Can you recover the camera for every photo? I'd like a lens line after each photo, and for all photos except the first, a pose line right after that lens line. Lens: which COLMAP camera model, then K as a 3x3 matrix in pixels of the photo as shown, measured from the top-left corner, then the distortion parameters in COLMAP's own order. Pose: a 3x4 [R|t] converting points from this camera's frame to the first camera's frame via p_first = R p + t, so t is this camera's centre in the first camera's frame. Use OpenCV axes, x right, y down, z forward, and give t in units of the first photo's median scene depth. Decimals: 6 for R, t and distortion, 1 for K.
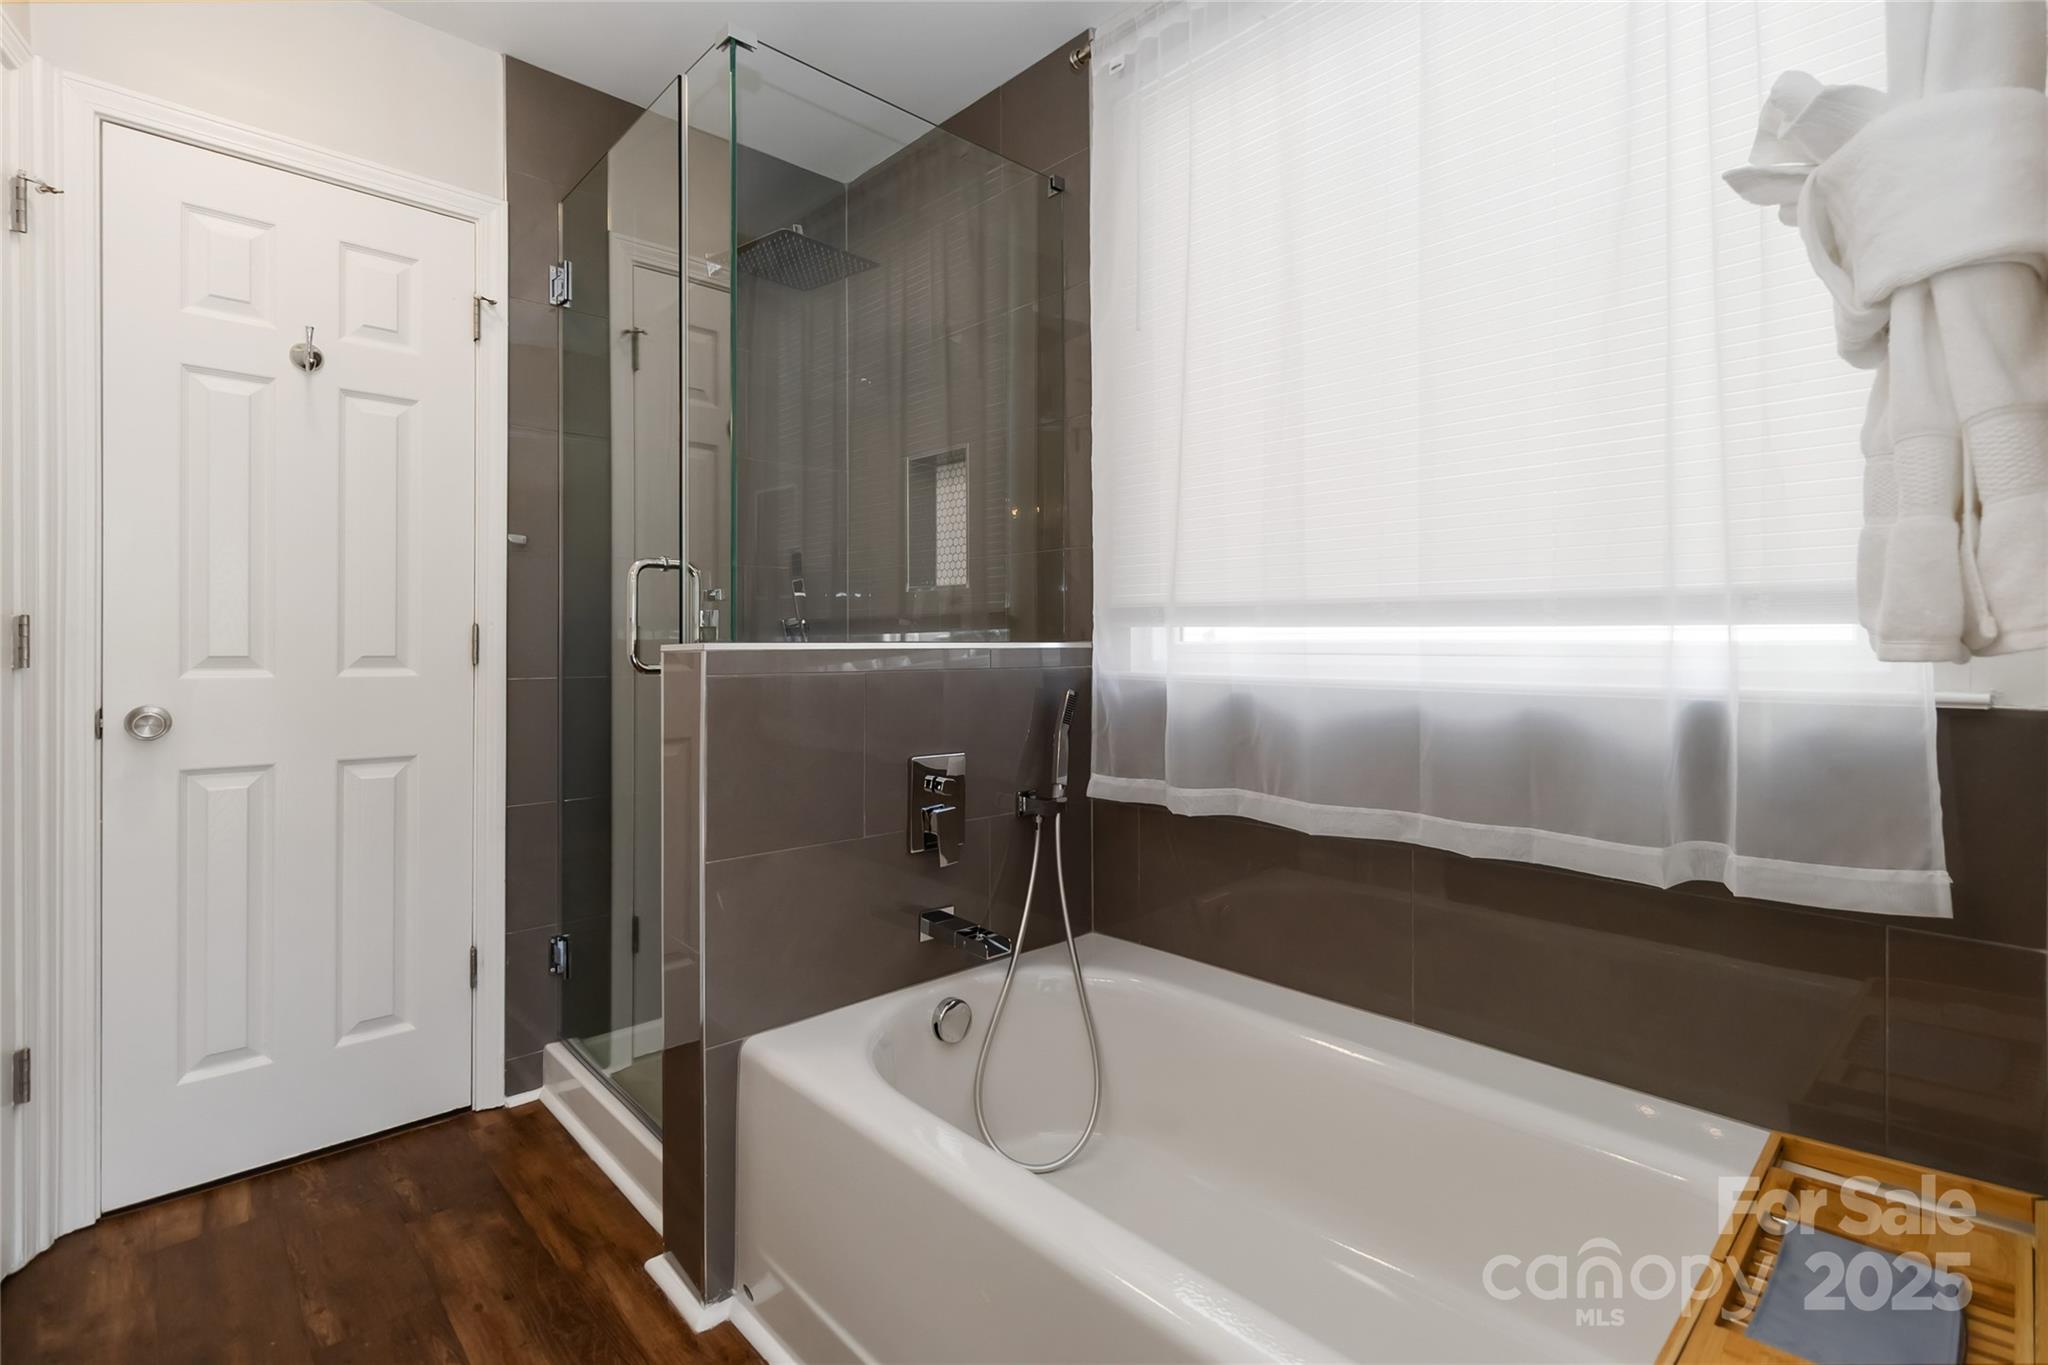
lens RADIAL K [[942.4, 0, 1026.8], [0, 942.4, 648.2], [0, 0, 1]] dist [0.000636, -0.000294]
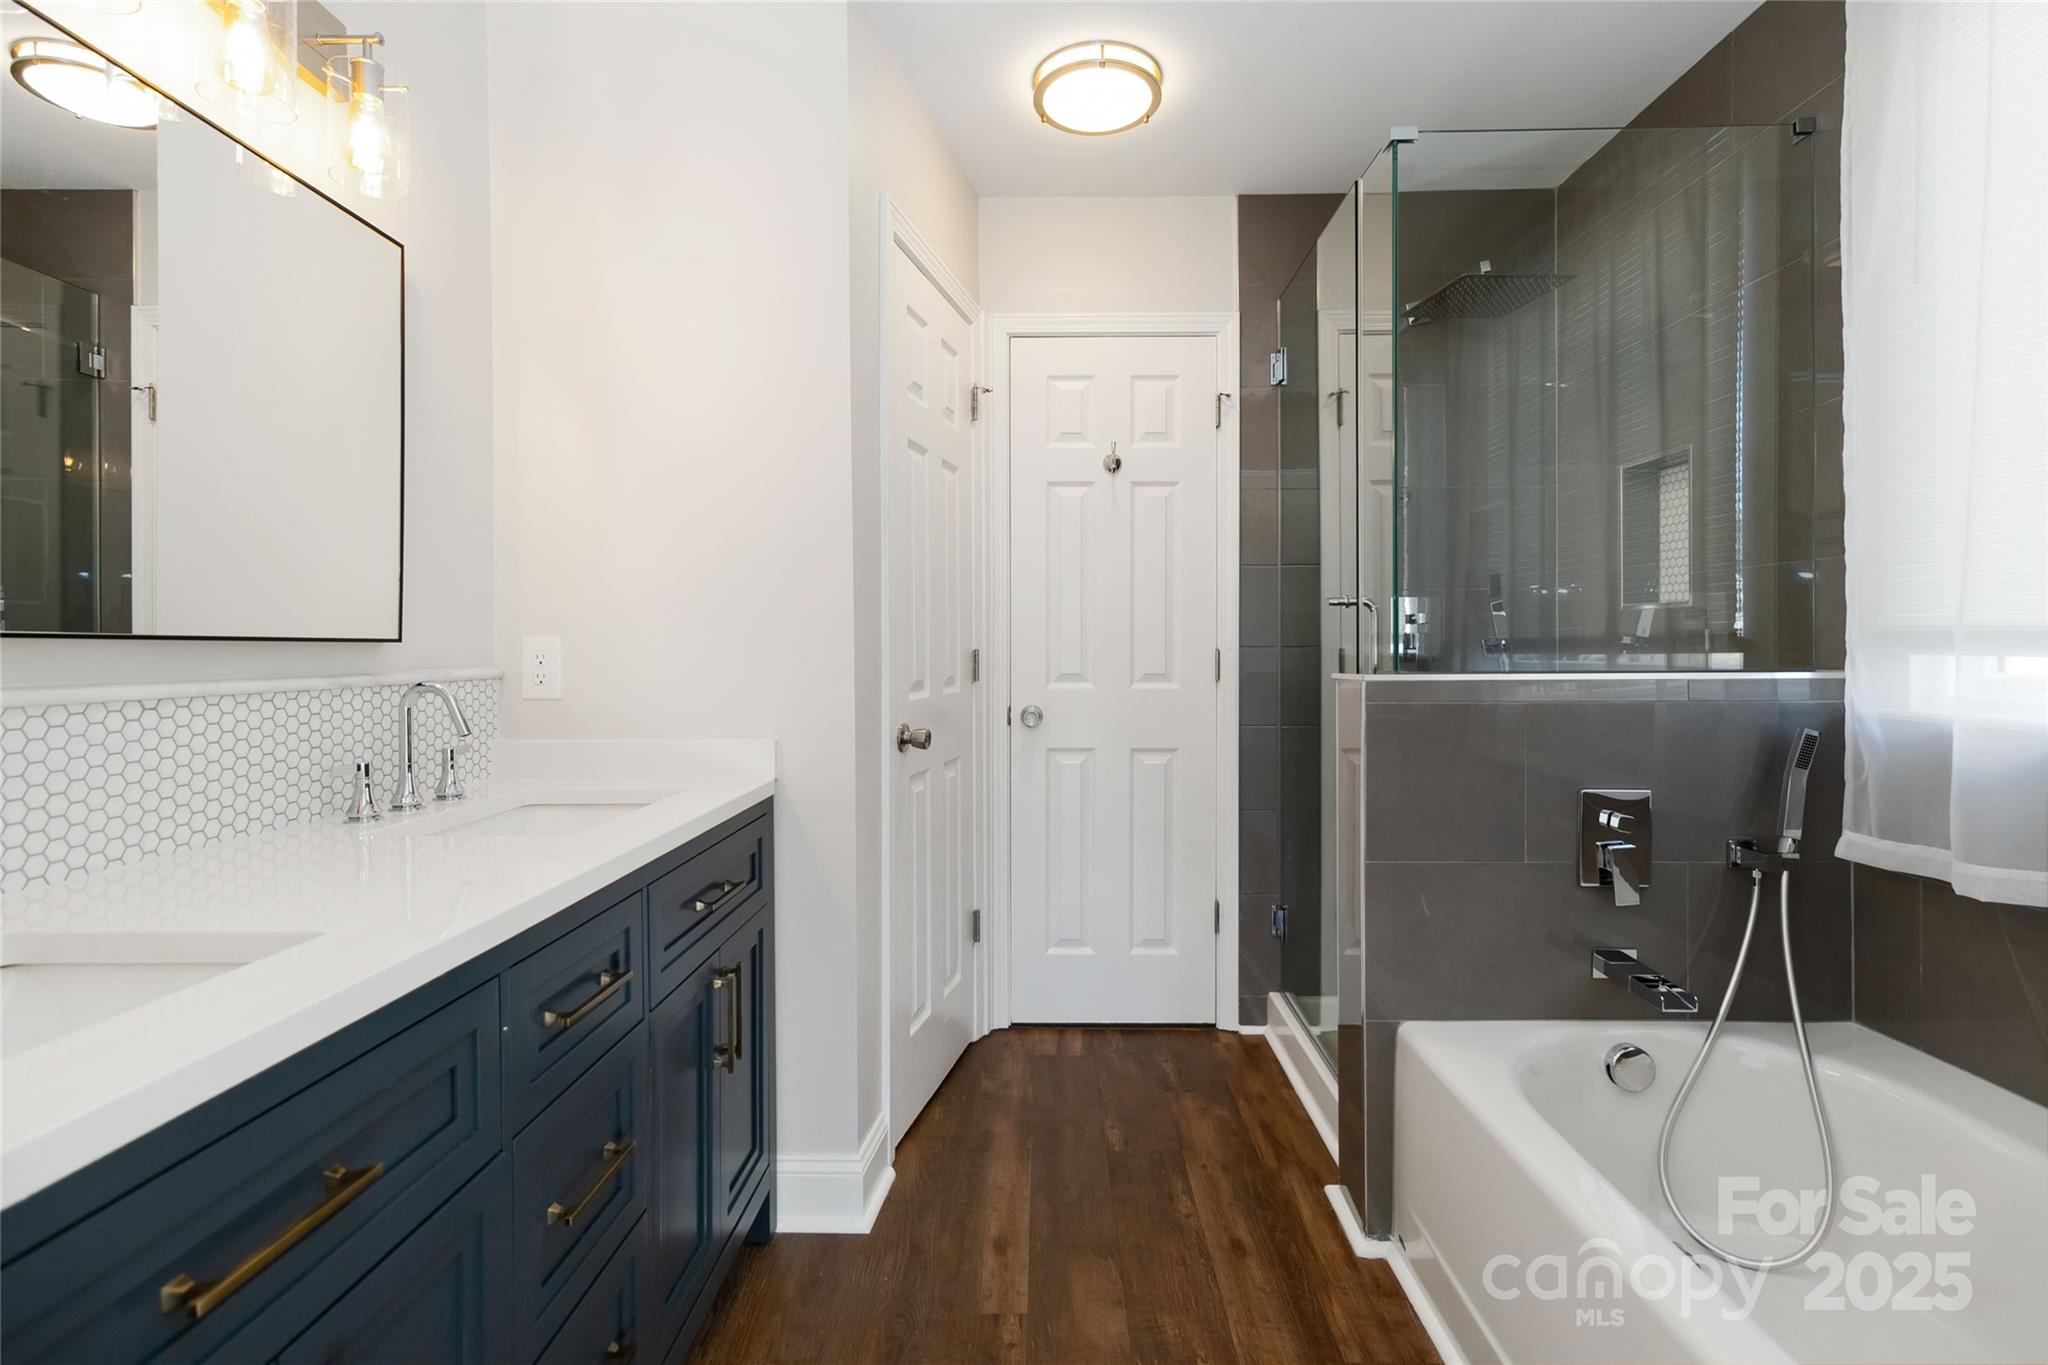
lens RADIAL K [[939.9, 0, 1026.7], [0, 939.9, 639.1], [0, 0, 1]] dist [0.001139, 0.000385]
pose [[0.712298, -0.009074, -0.701818, 0.144174], [0.004012, 0.999953, -0.008857, -0.032721], [0.701865, 0.003493, 0.712301, -0.105660]]
